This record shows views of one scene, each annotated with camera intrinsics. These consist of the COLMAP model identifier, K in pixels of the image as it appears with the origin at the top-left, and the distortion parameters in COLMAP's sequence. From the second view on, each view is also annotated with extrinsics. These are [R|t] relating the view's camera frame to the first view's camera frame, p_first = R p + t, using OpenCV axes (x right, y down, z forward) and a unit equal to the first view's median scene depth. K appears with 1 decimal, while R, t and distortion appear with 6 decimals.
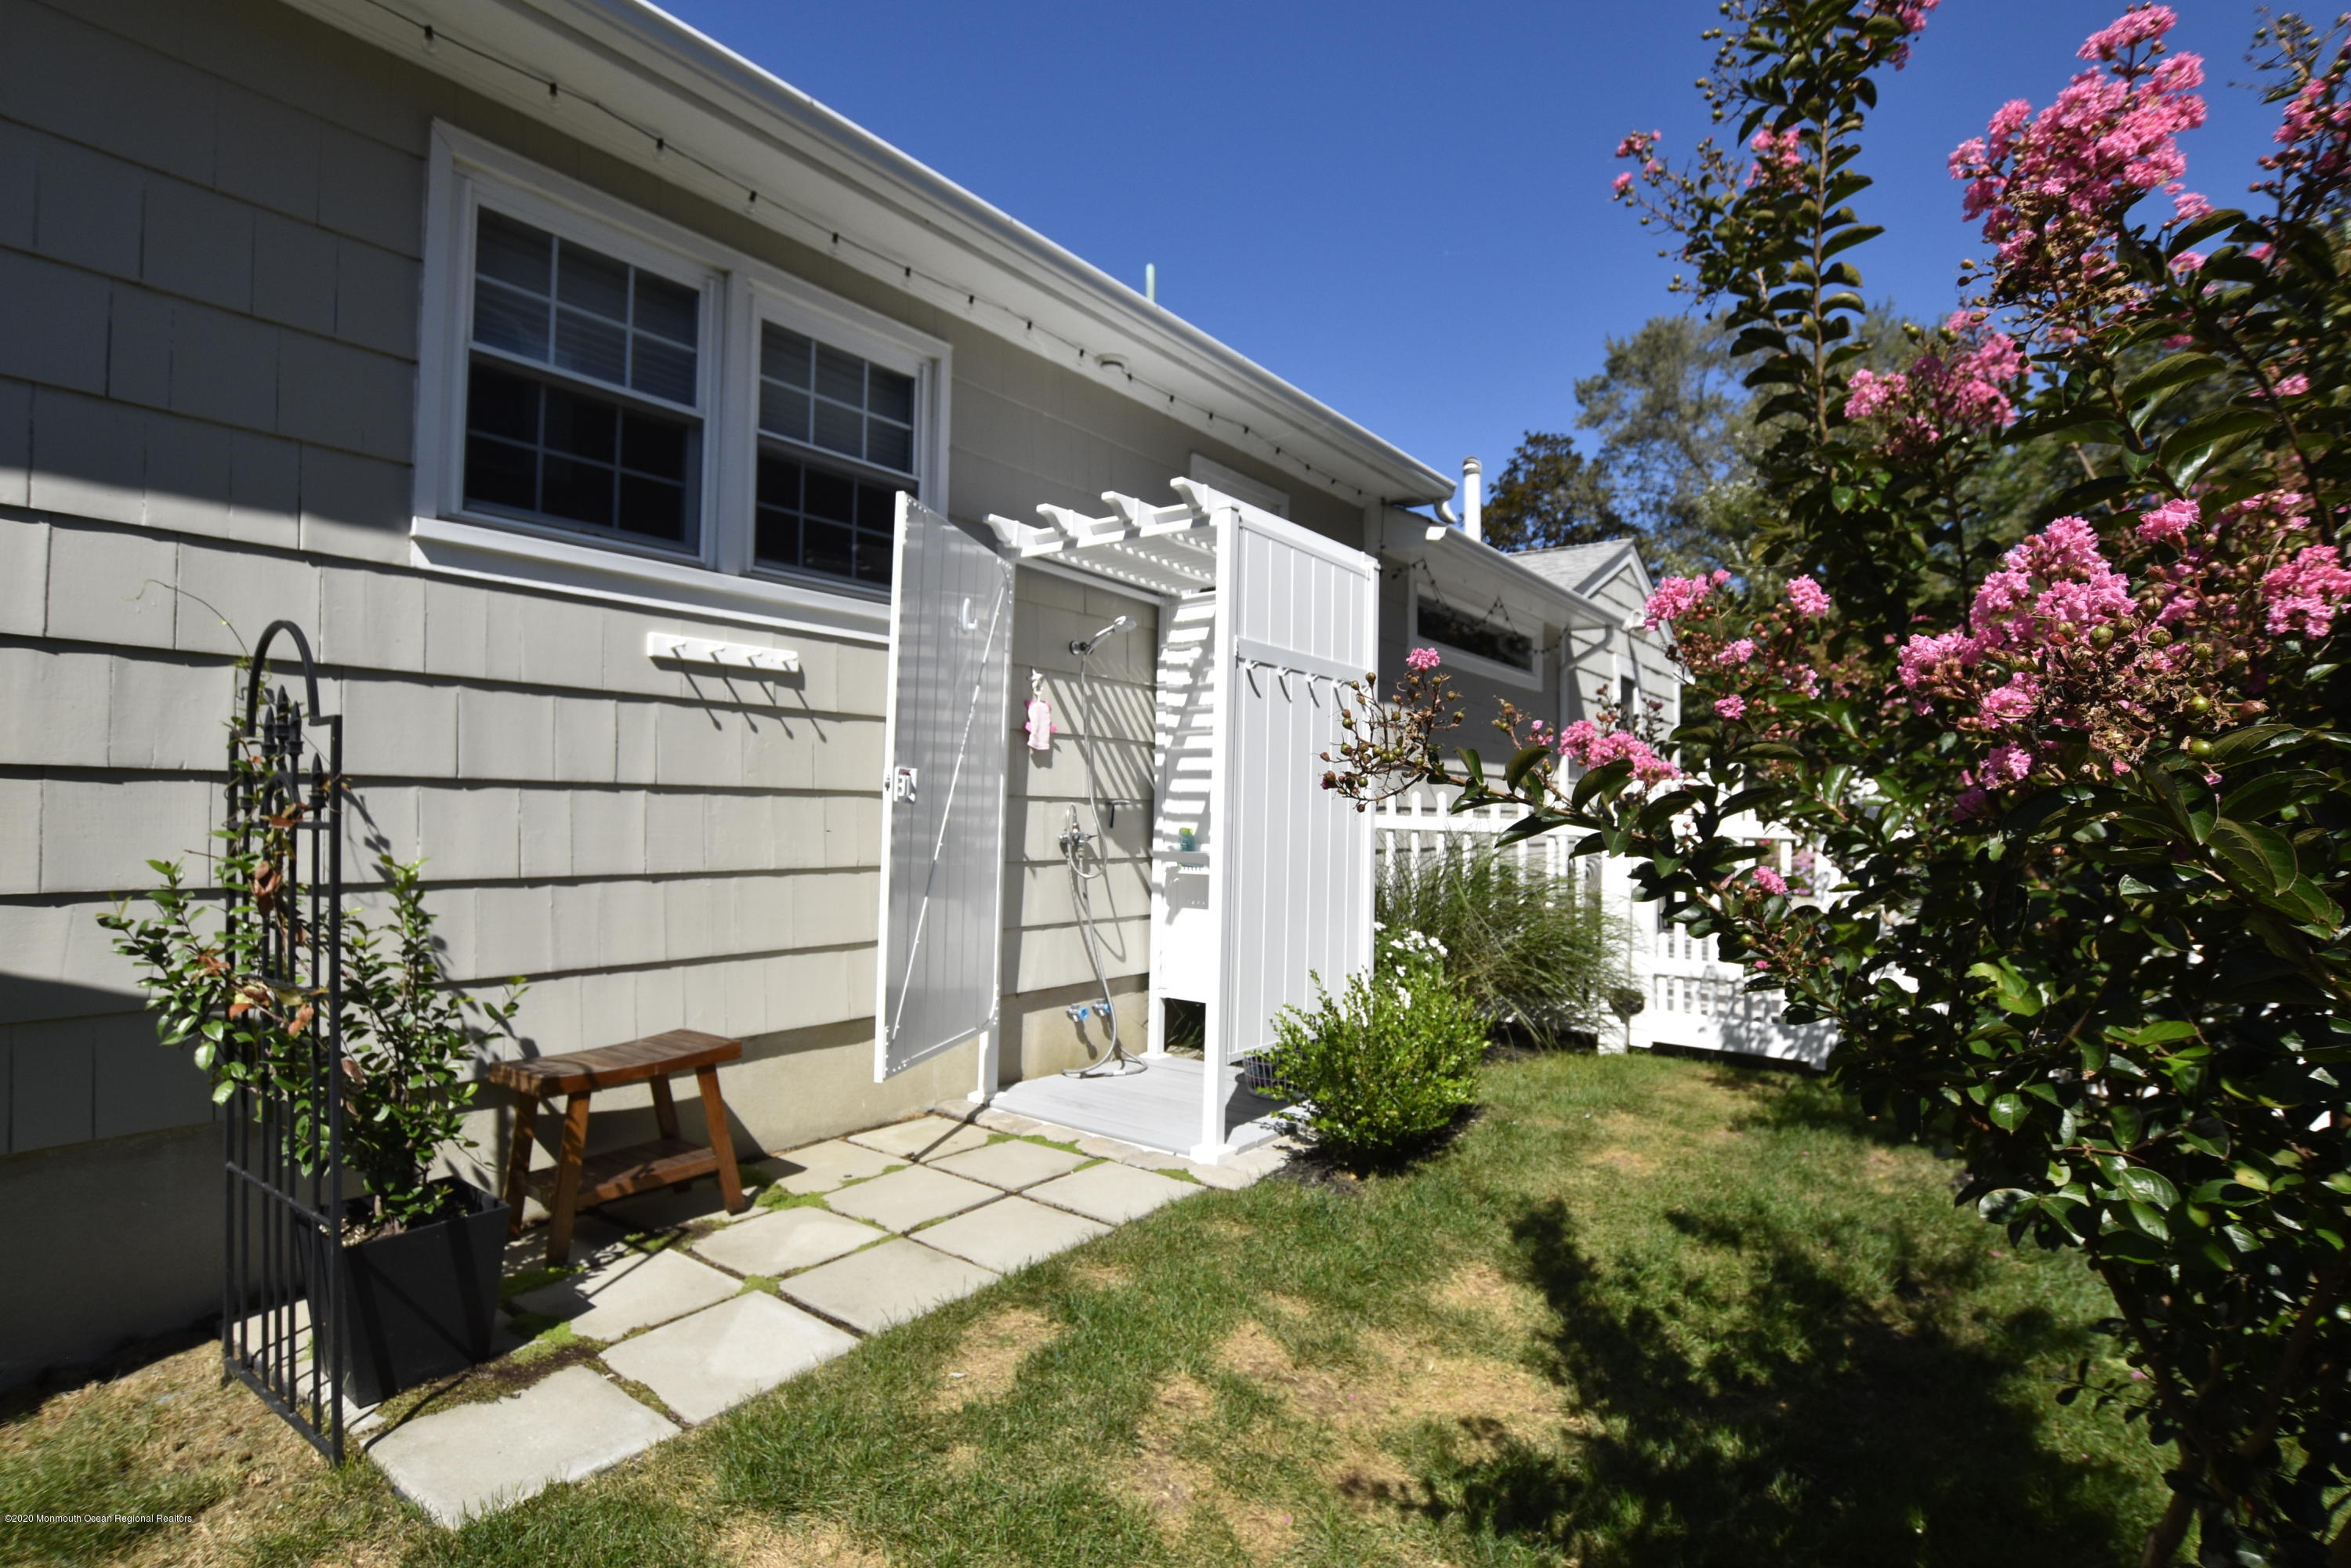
lens RADIAL K [[1139.5, 0, 1175.5], [0, 1139.5, 784.0], [0, 0, 1]] dist [-0.031559, 0.001476]
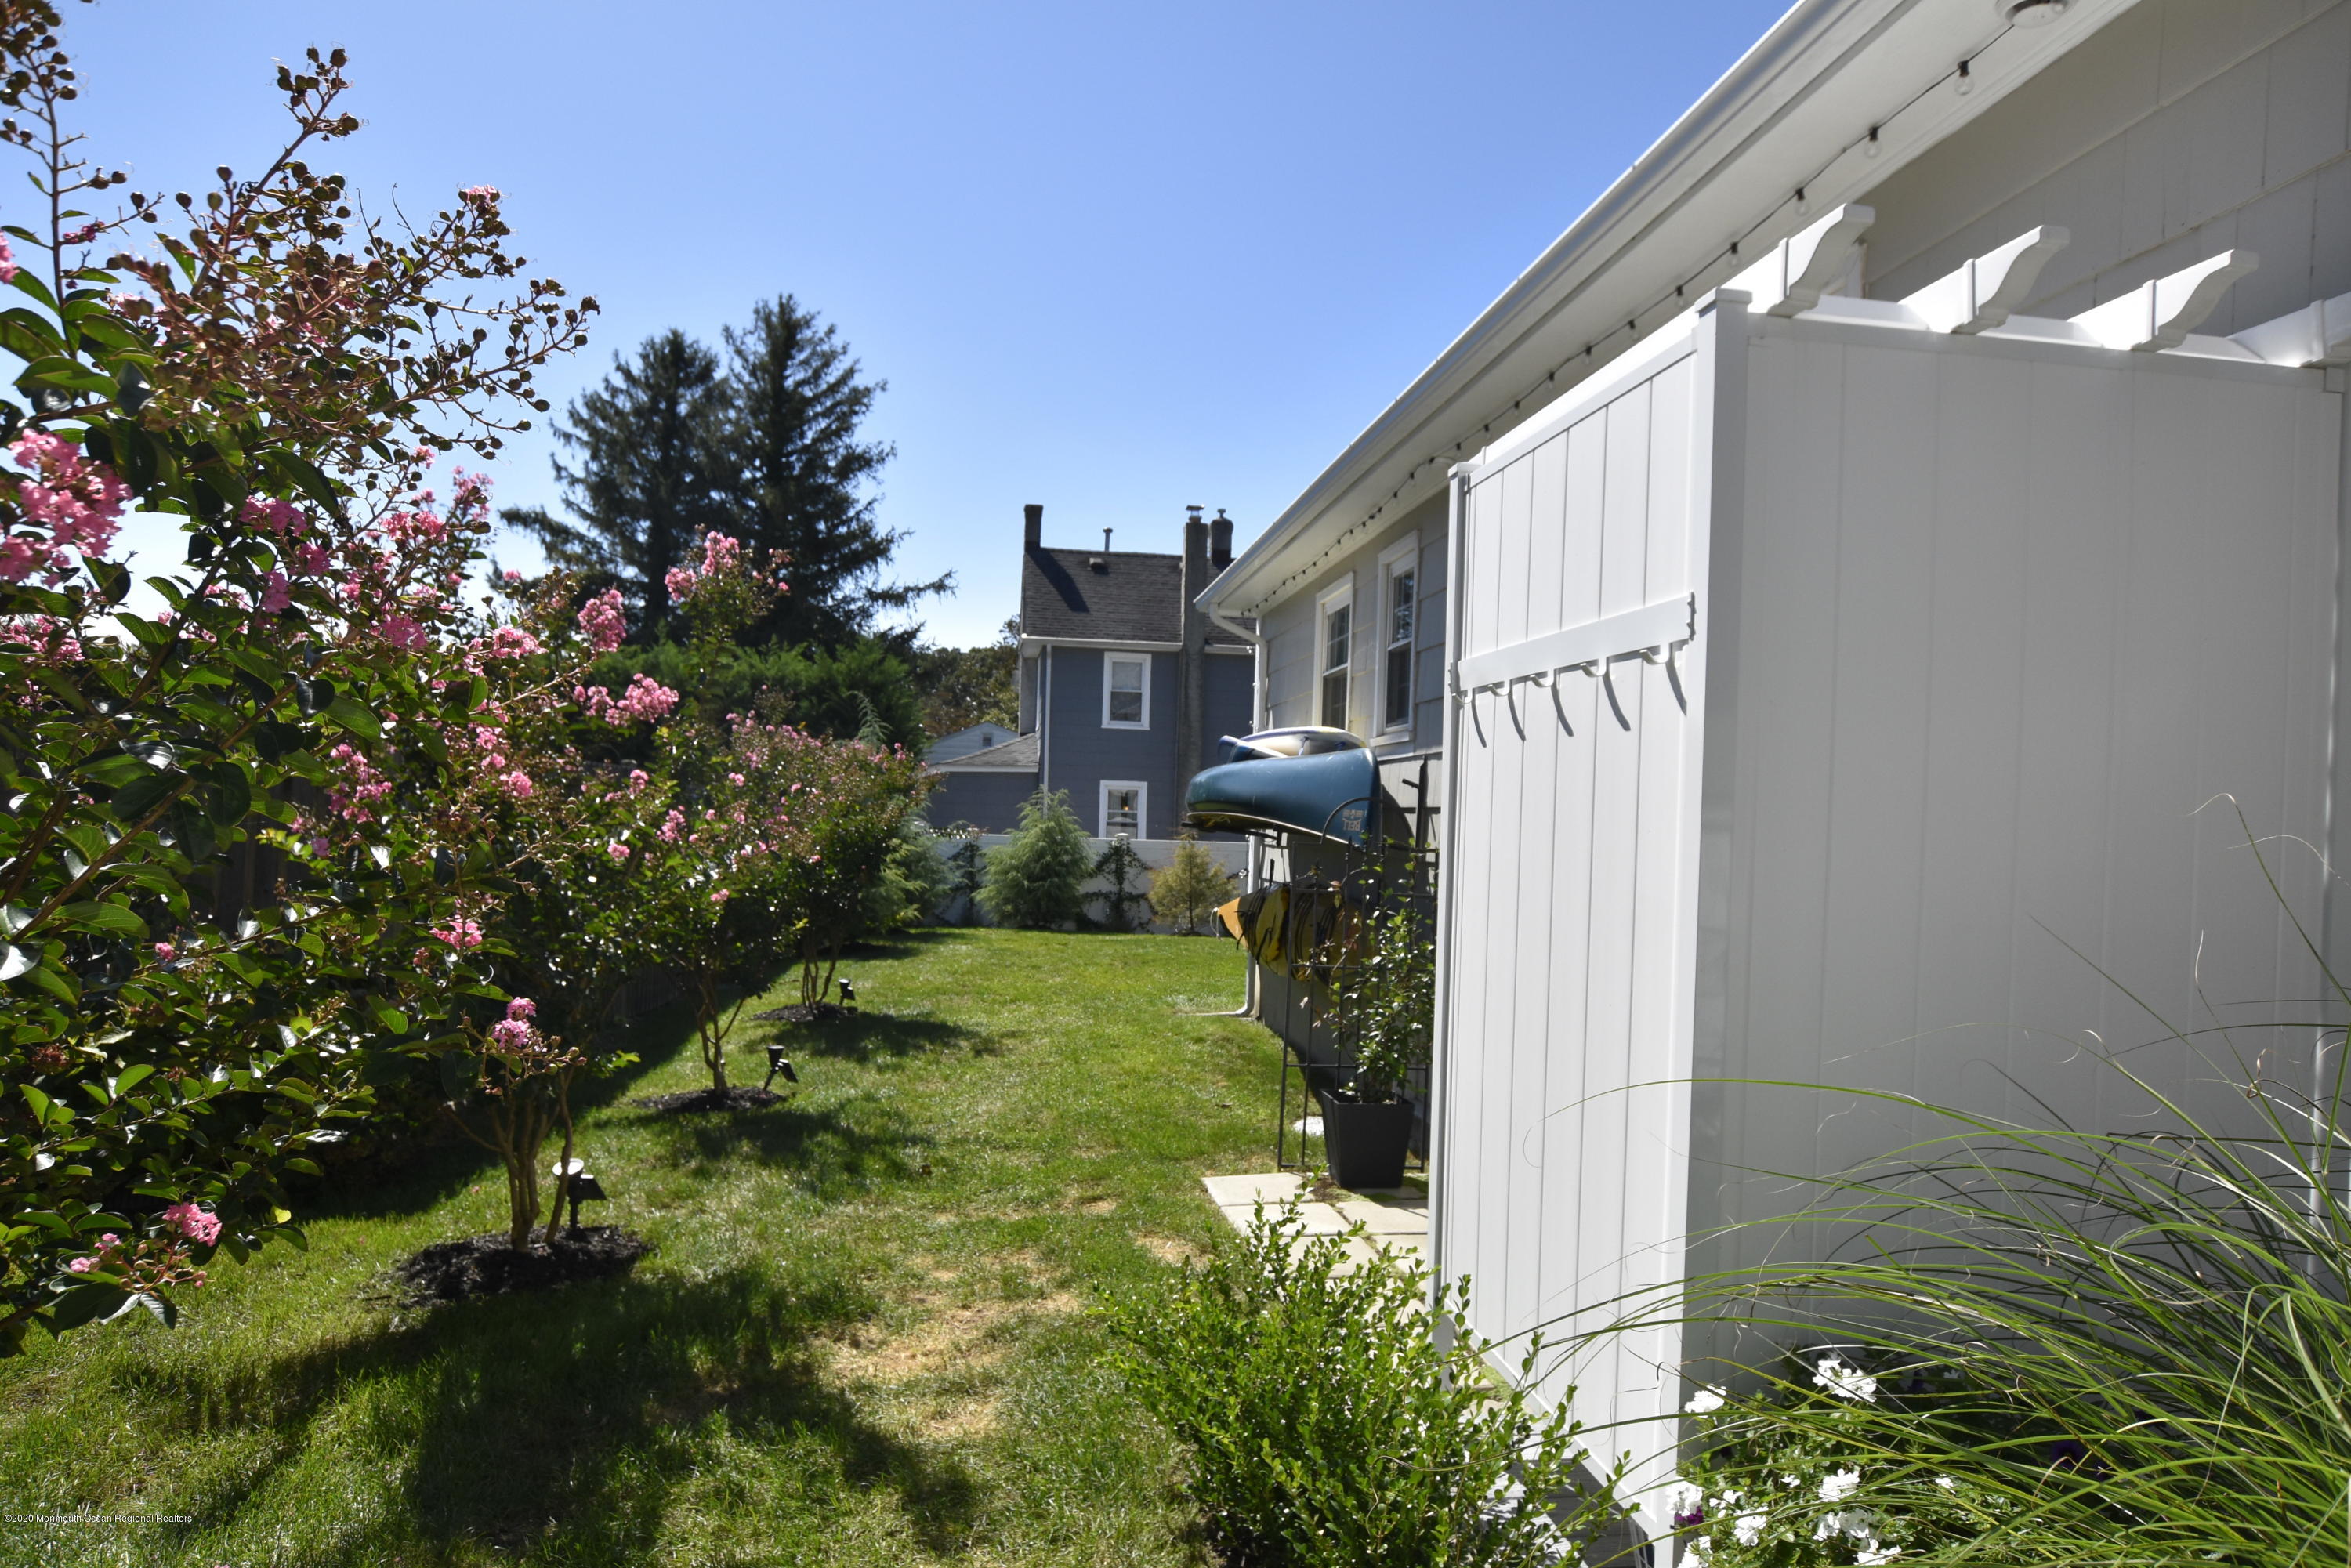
lens RADIAL K [[1392.4, 0, 1175.5], [0, 1392.4, 784.0], [0, 0, 1]] dist [0.000204, 0.000606]
pose [[-0.716956, -0.057750, -0.694722, 0.822380], [-0.035311, 0.998292, -0.046544, -0.018947], [0.696224, -0.008838, -0.717771, 1.666416]]
